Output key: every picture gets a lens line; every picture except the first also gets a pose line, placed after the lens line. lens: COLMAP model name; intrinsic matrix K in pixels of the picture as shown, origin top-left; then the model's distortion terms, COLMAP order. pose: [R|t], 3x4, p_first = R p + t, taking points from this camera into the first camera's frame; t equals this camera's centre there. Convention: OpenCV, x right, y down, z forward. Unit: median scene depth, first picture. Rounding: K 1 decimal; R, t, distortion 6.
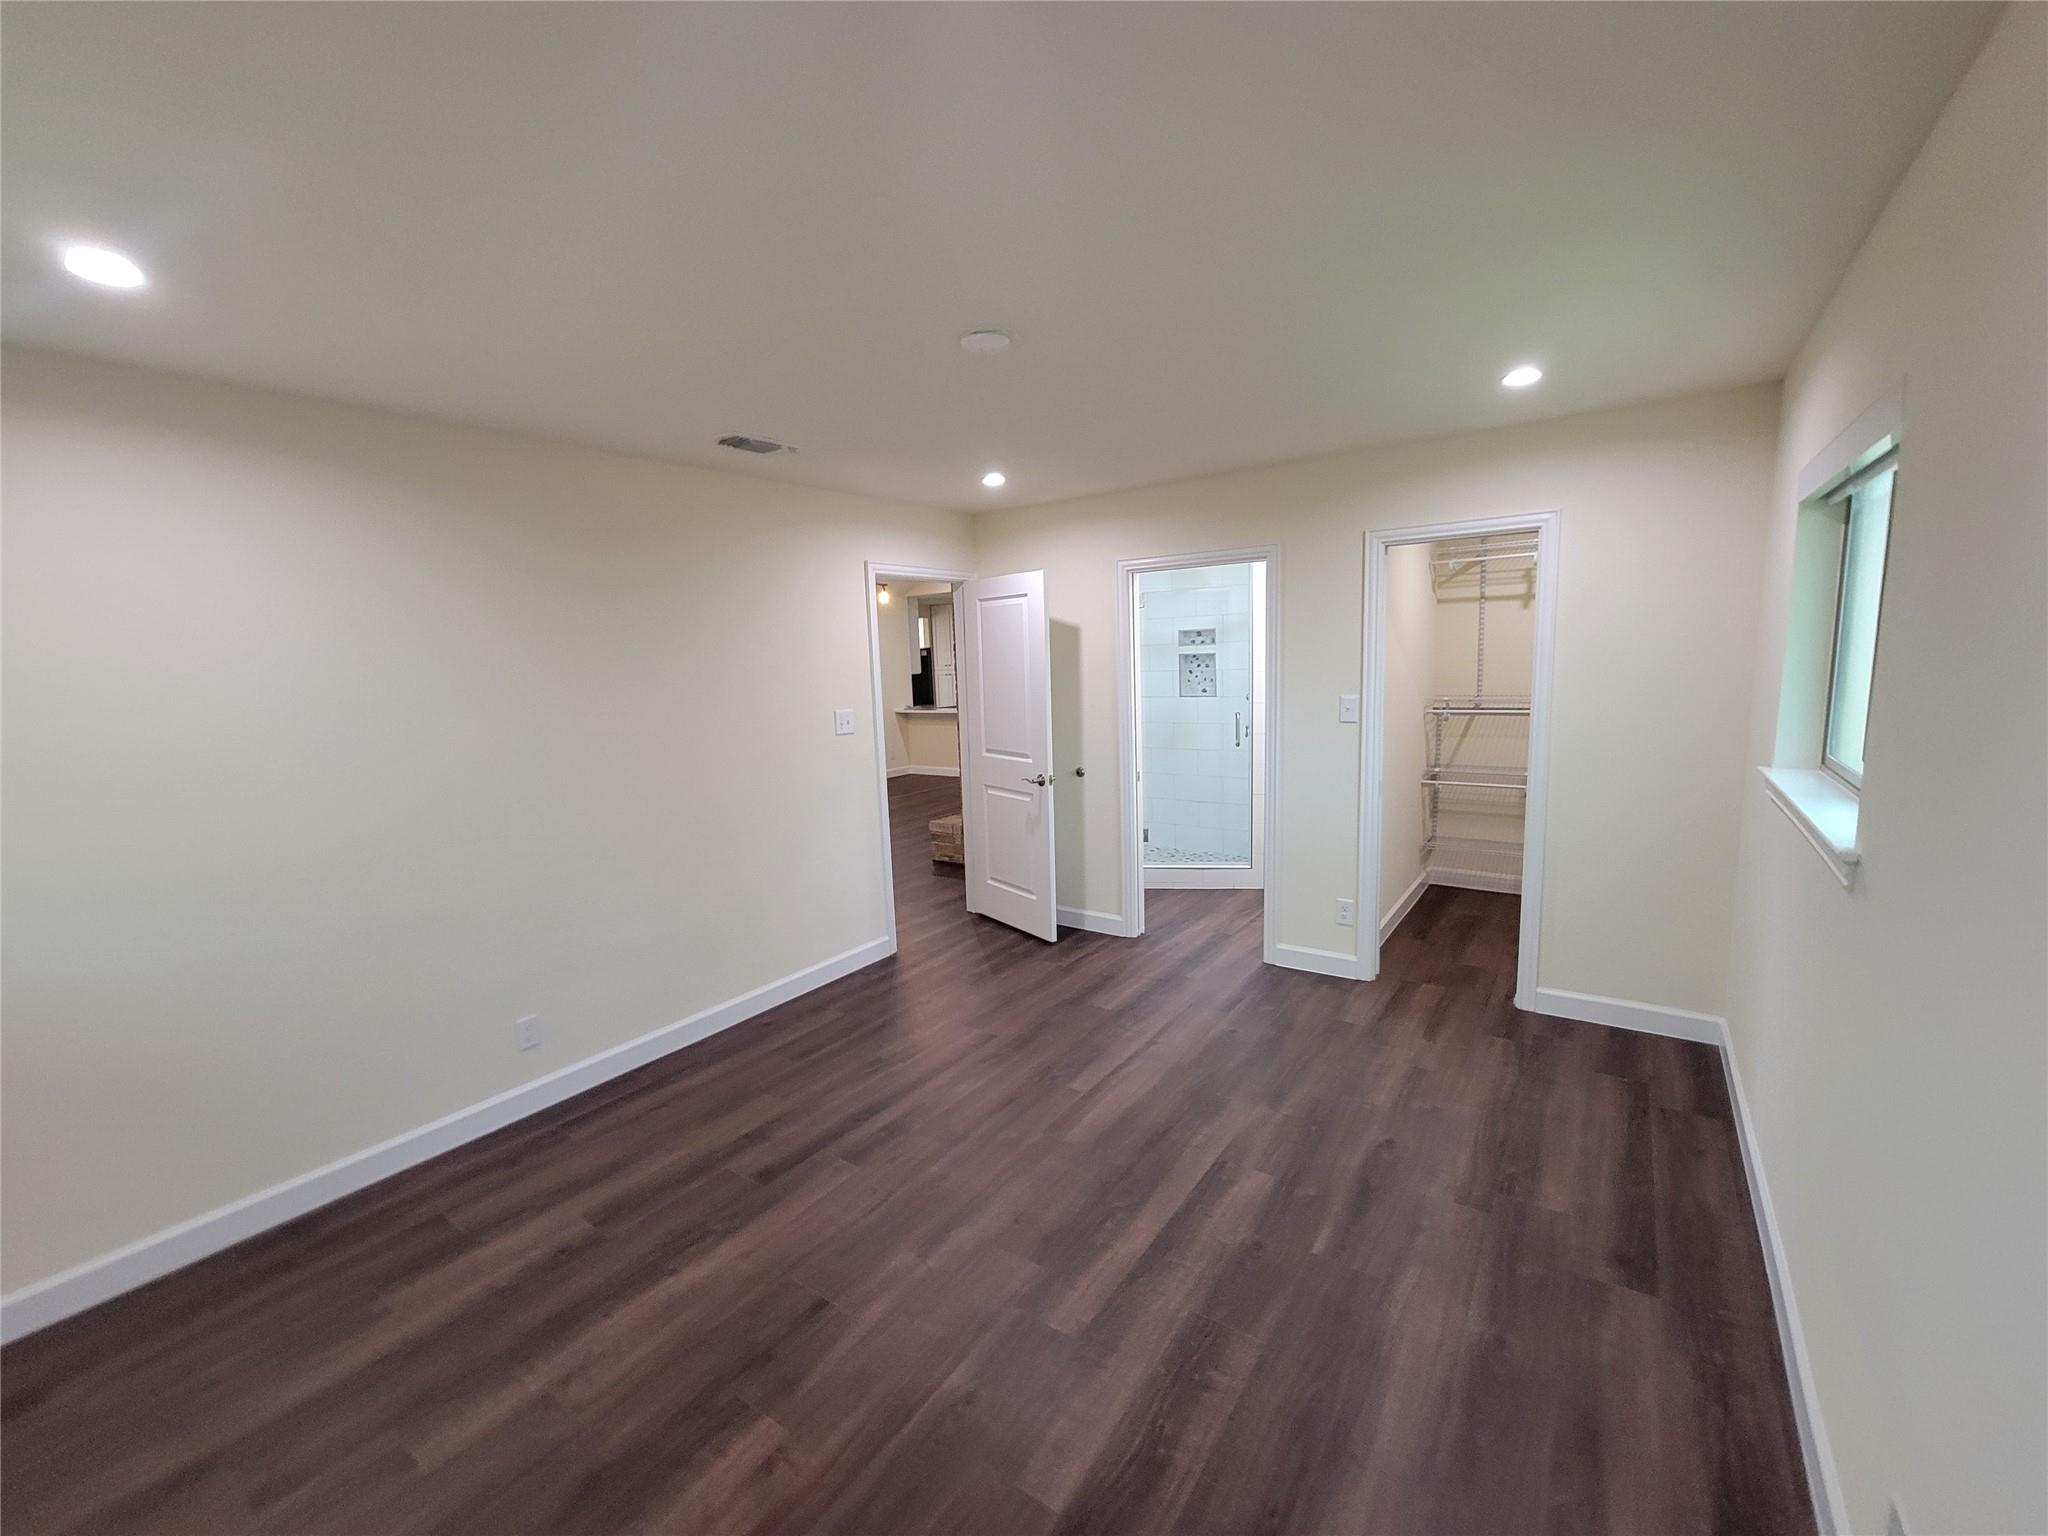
lens RADIAL K [[834.5, 0, 1022.2], [0, 834.5, 770.9], [0, 0, 1]] dist [-0.004025, -0.000193]
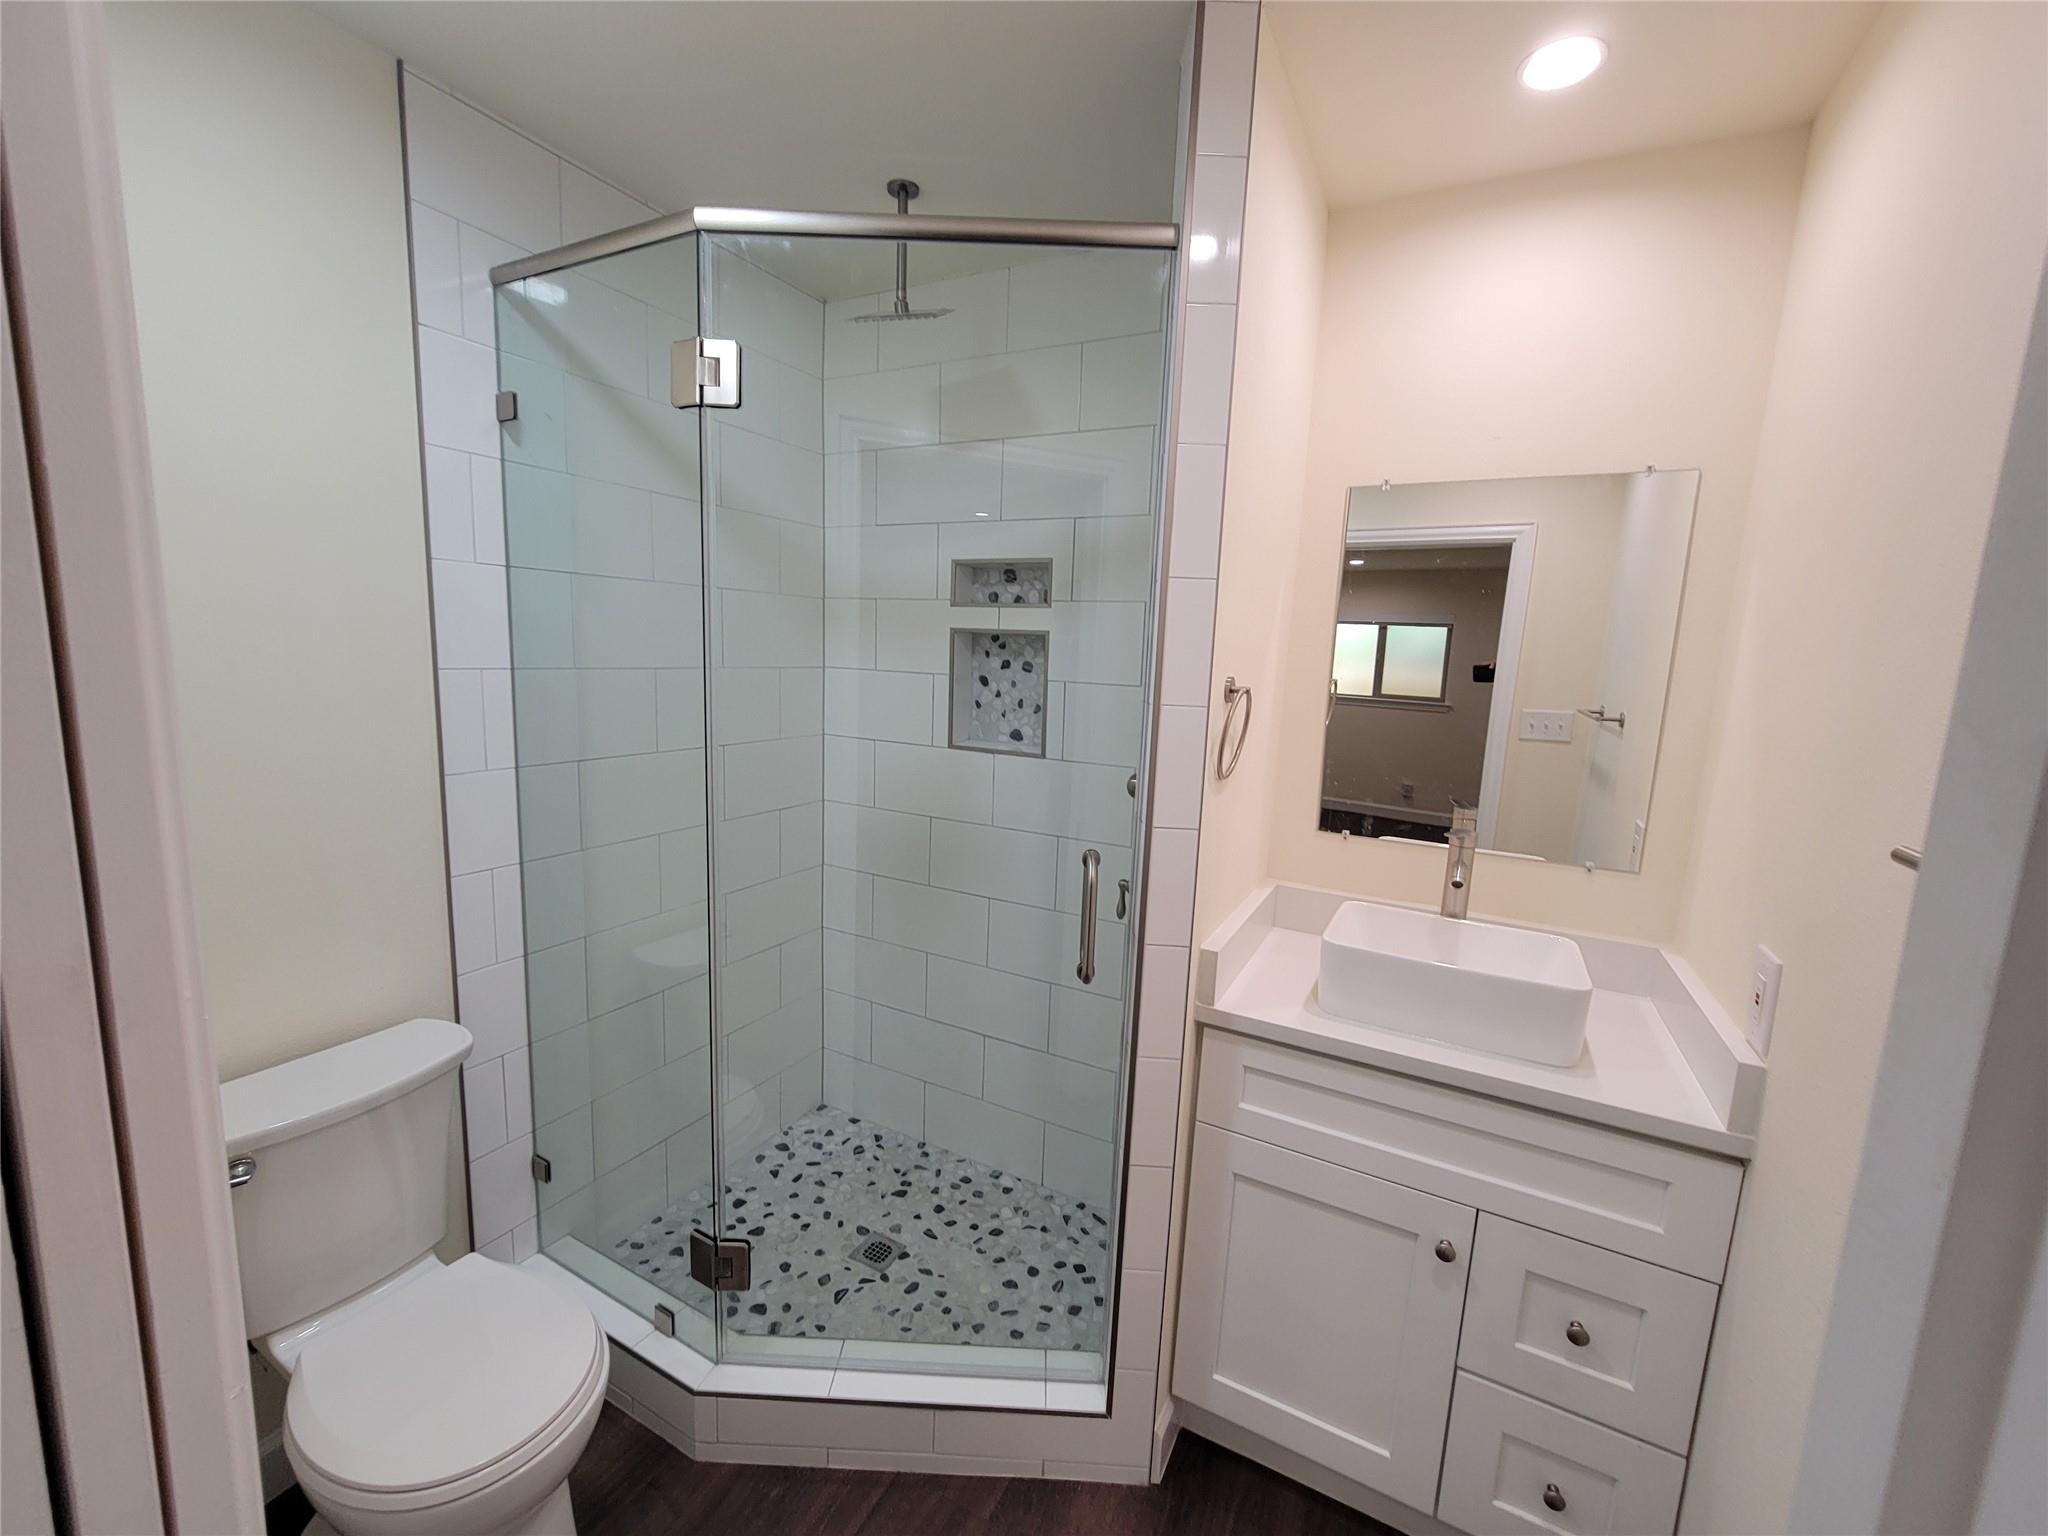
lens RADIAL K [[834.5, 0, 1020.0], [0, 834.5, 778.9], [0, 0, 1]] dist [-0.004025, -0.000193]
pose [[0.988691, 0.067230, 0.134054, 0.174215], [-0.066946, 0.997735, -0.006633, -0.076103], [-0.134197, -0.002417, 0.990952, 0.649501]]
